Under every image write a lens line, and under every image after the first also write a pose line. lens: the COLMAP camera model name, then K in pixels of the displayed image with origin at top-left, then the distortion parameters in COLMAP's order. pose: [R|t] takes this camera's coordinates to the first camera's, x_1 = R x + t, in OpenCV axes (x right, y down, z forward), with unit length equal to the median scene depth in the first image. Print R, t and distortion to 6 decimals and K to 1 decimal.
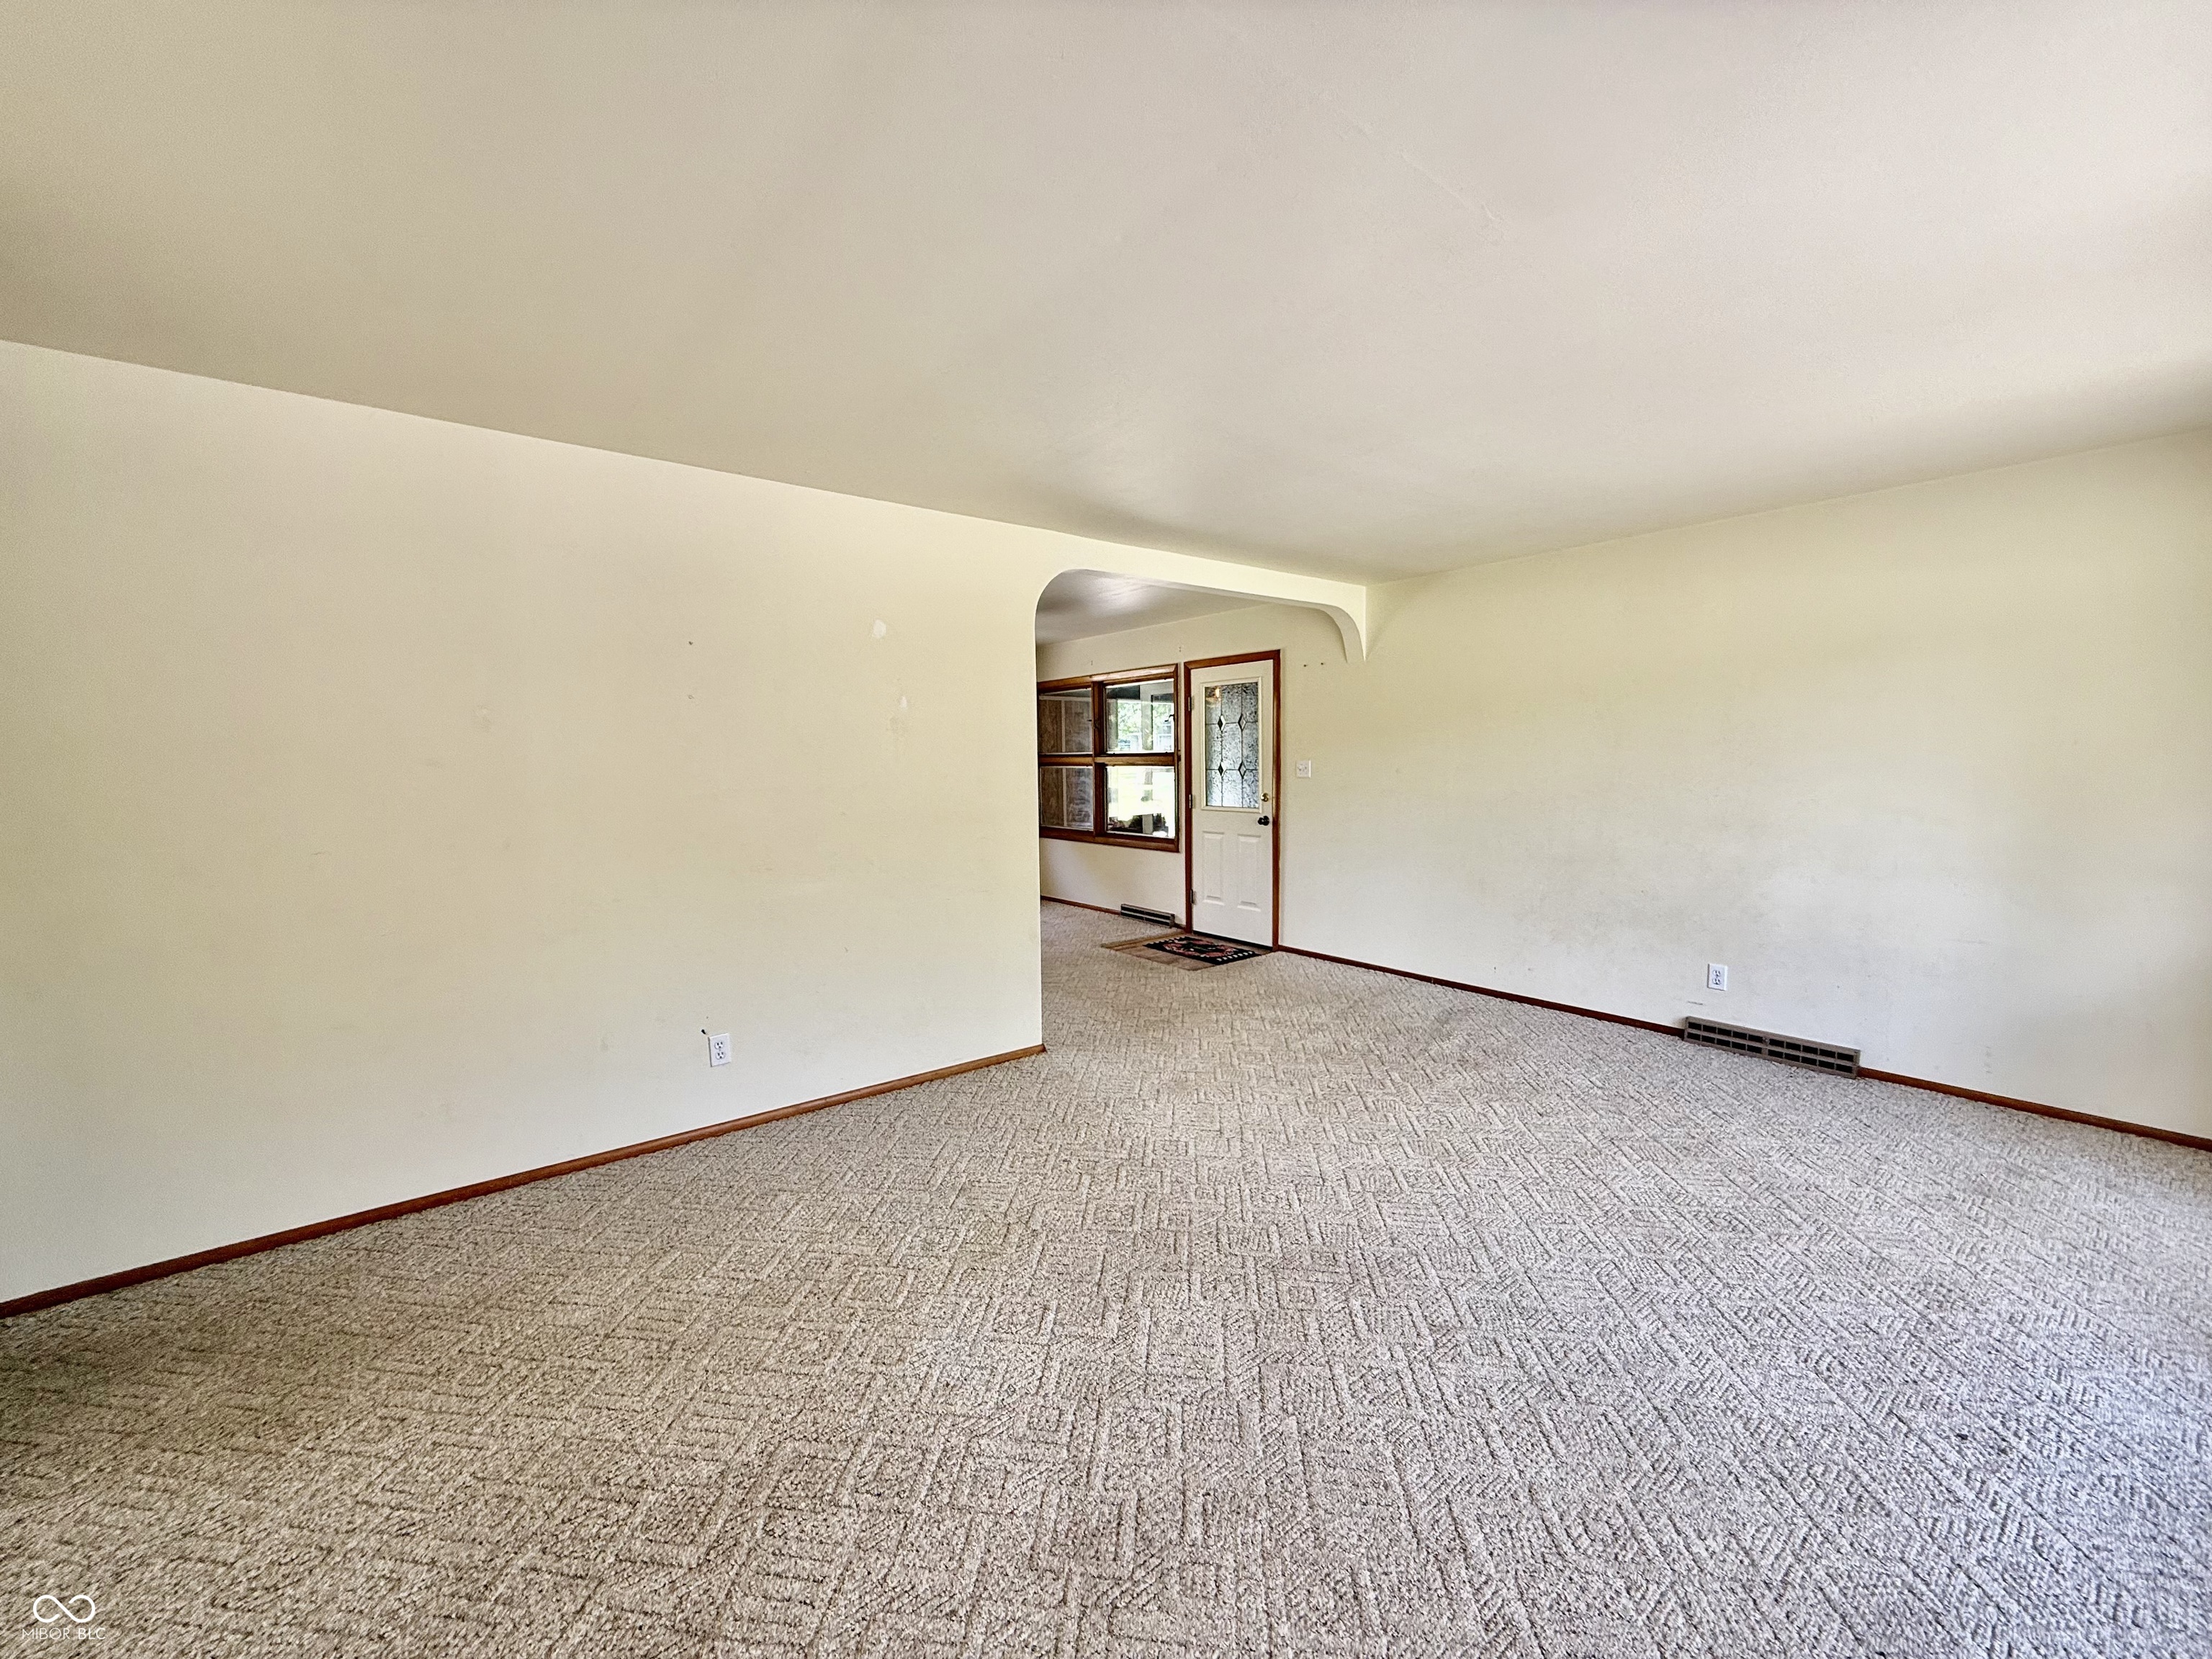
lens RADIAL K [[877.3, 0, 1101.3], [0, 877.3, 832.0], [0, 0, 1]] dist [0.002890, -0.000953]
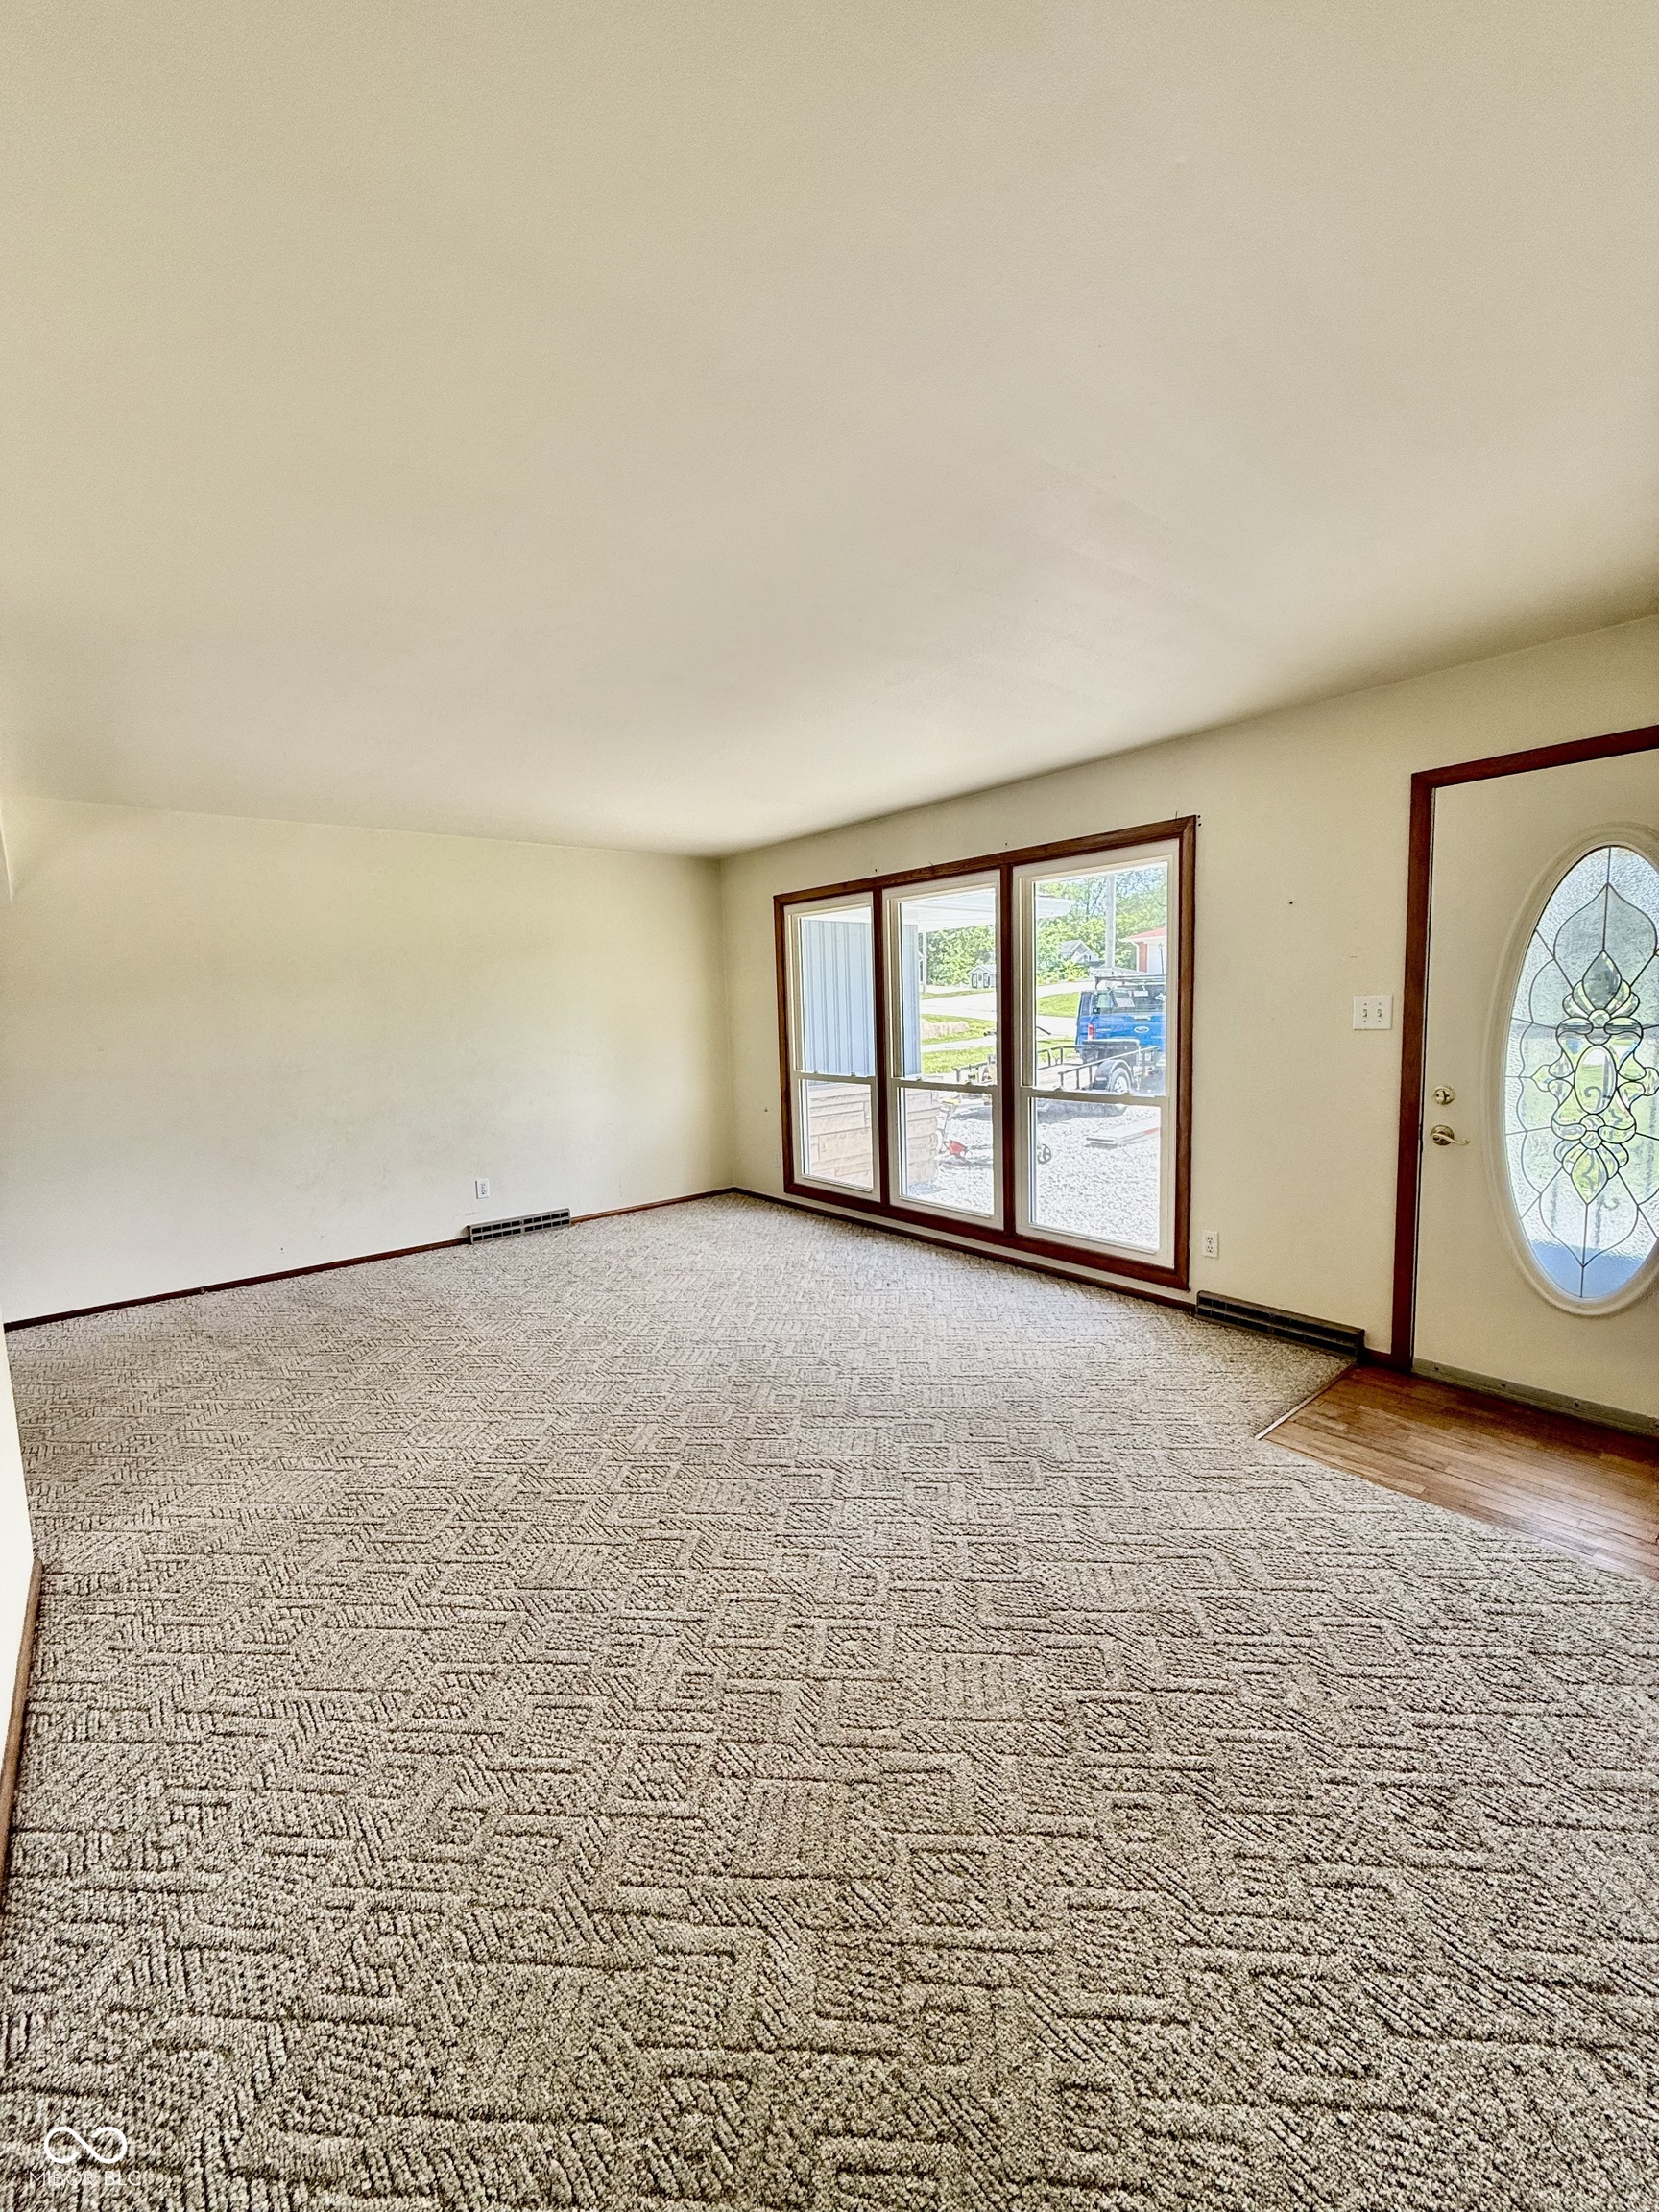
lens RADIAL K [[877.3, 0, 825.9], [0, 877.3, 1099.2], [0, 0, 1]] dist [0.002890, -0.000953]
pose [[-0.024950, -0.096113, 0.995058, -0.654806], [0.117933, 0.988134, 0.098401, -0.038484], [-0.992708, 0.119805, -0.013320, 0.536668]]
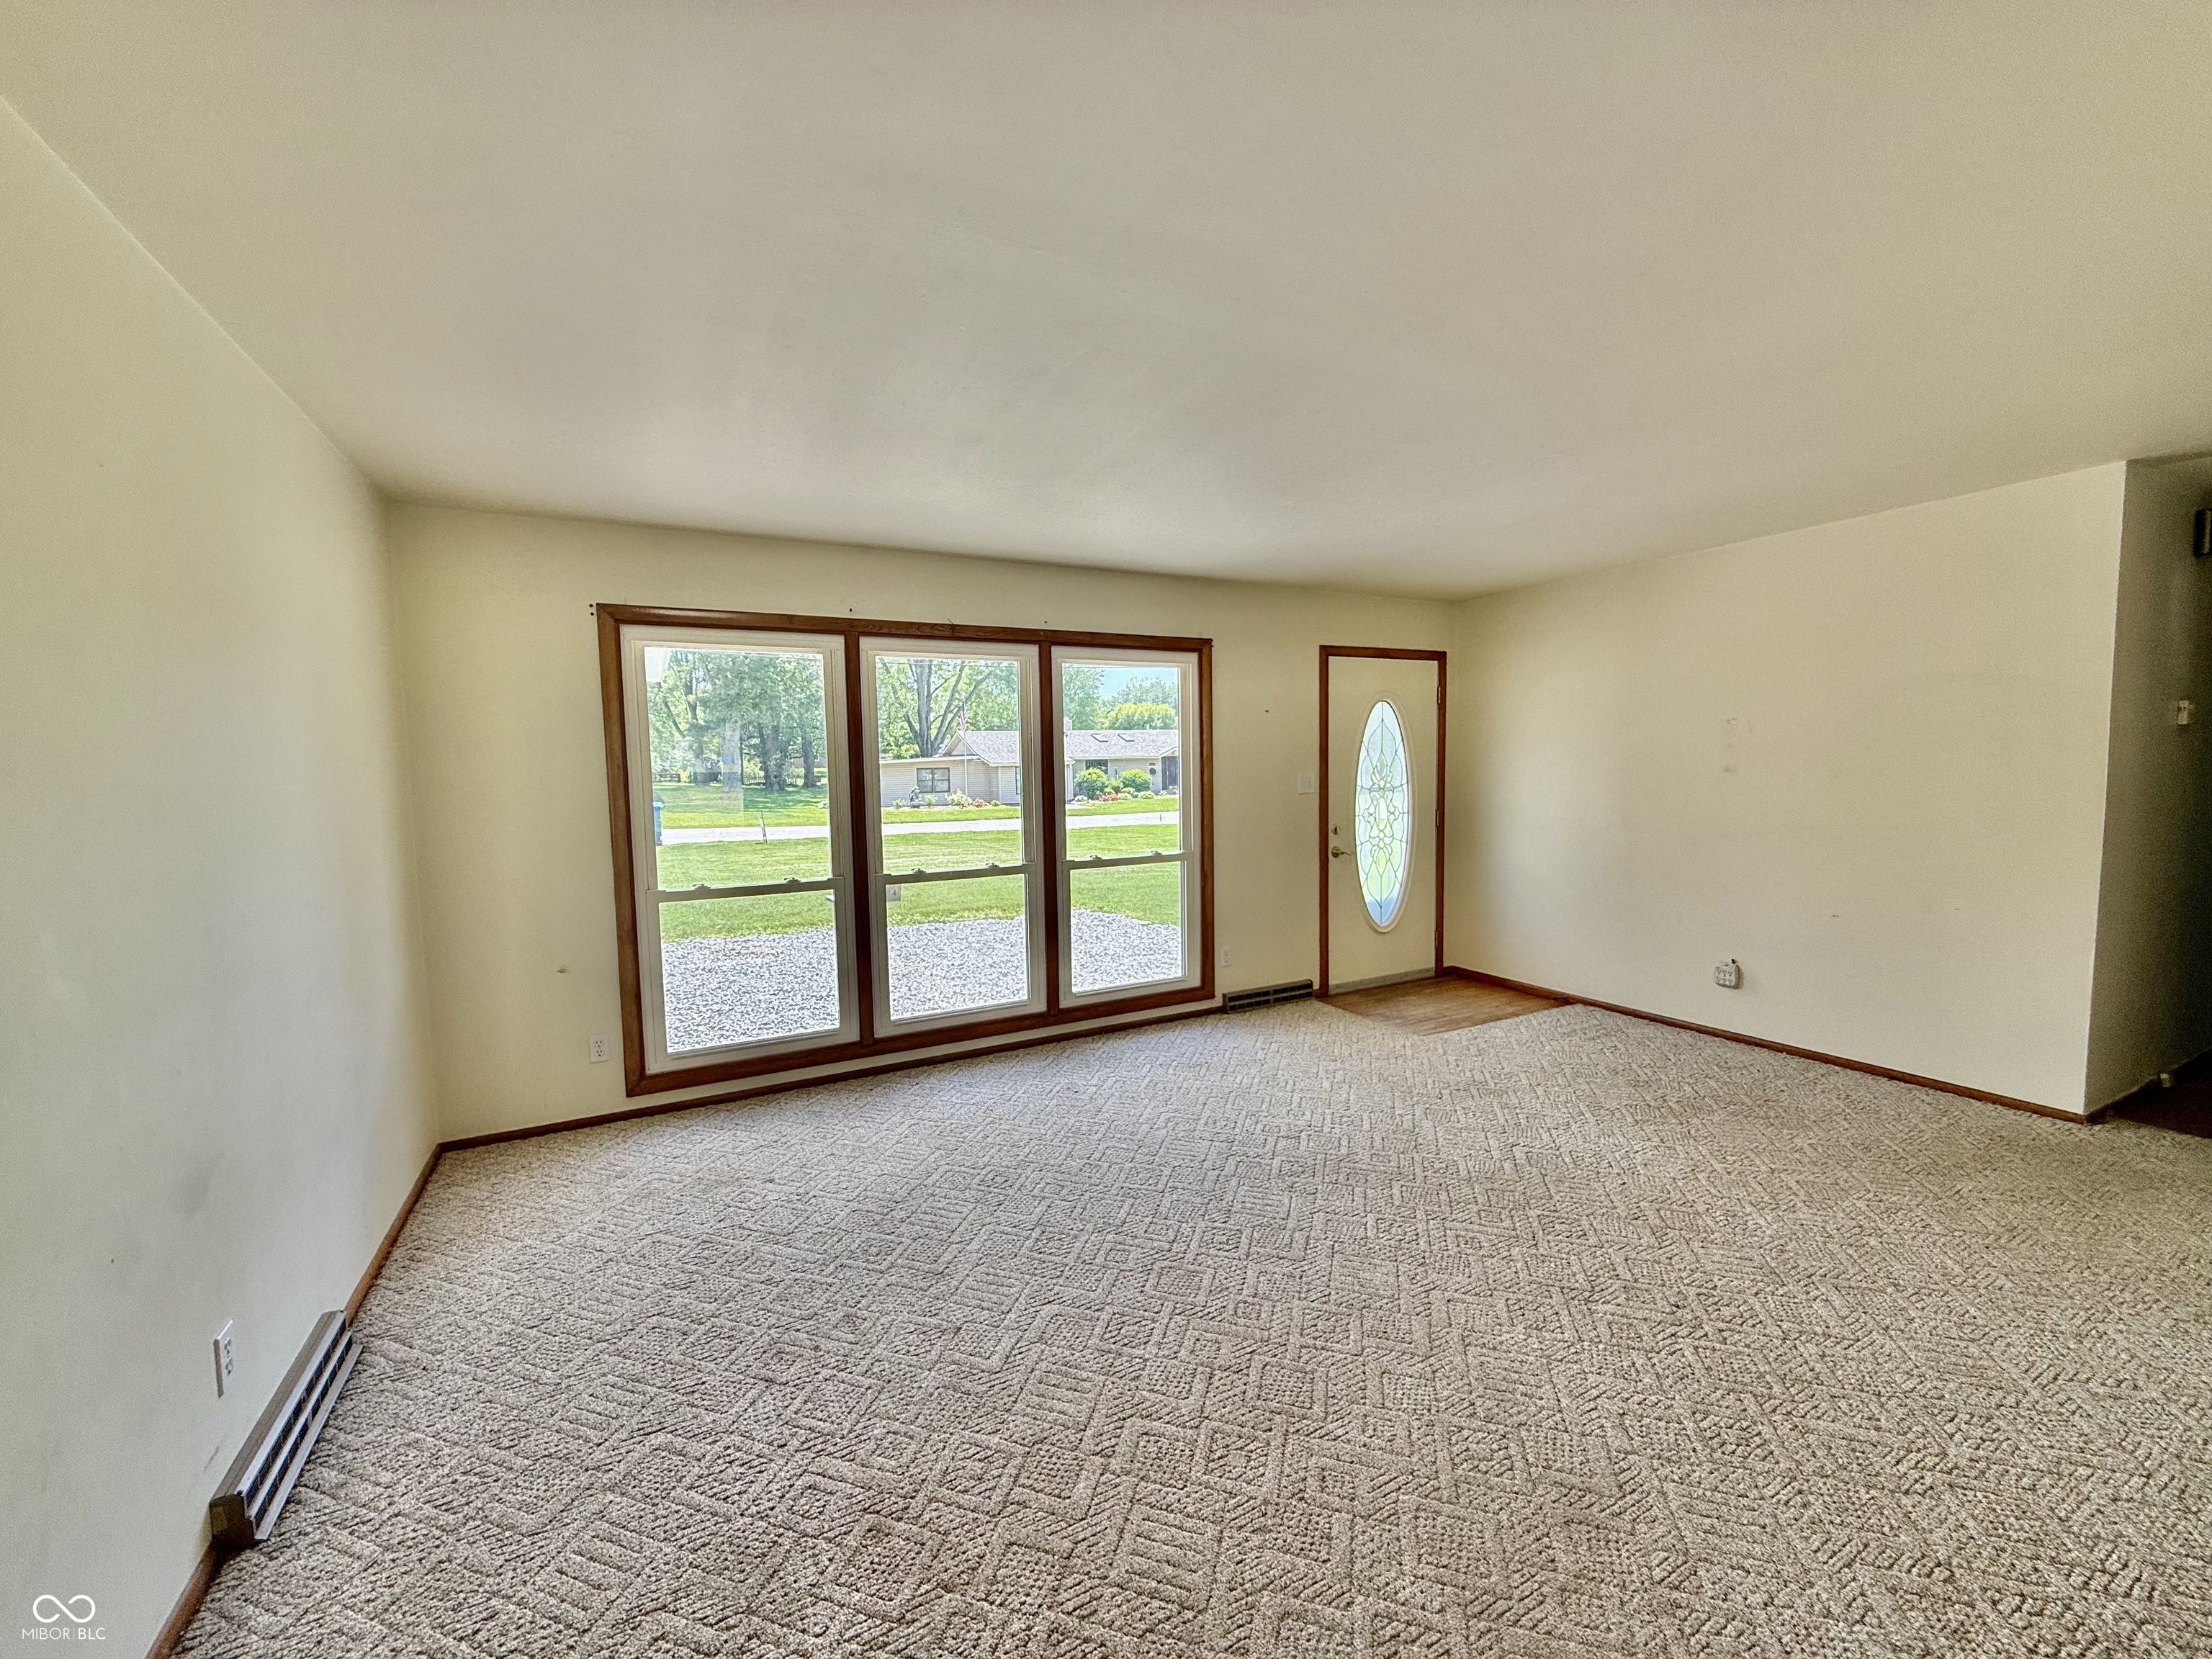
lens RADIAL K [[877.3, 0, 1096.6], [0, 877.3, 833.5], [0, 0, 1]] dist [0.002890, -0.000953]
pose [[-0.981829, 0.018740, 0.188840, 0.235249], [0.050028, 0.985471, 0.162312, -0.137489], [-0.183055, 0.168810, -0.968501, 1.400373]]
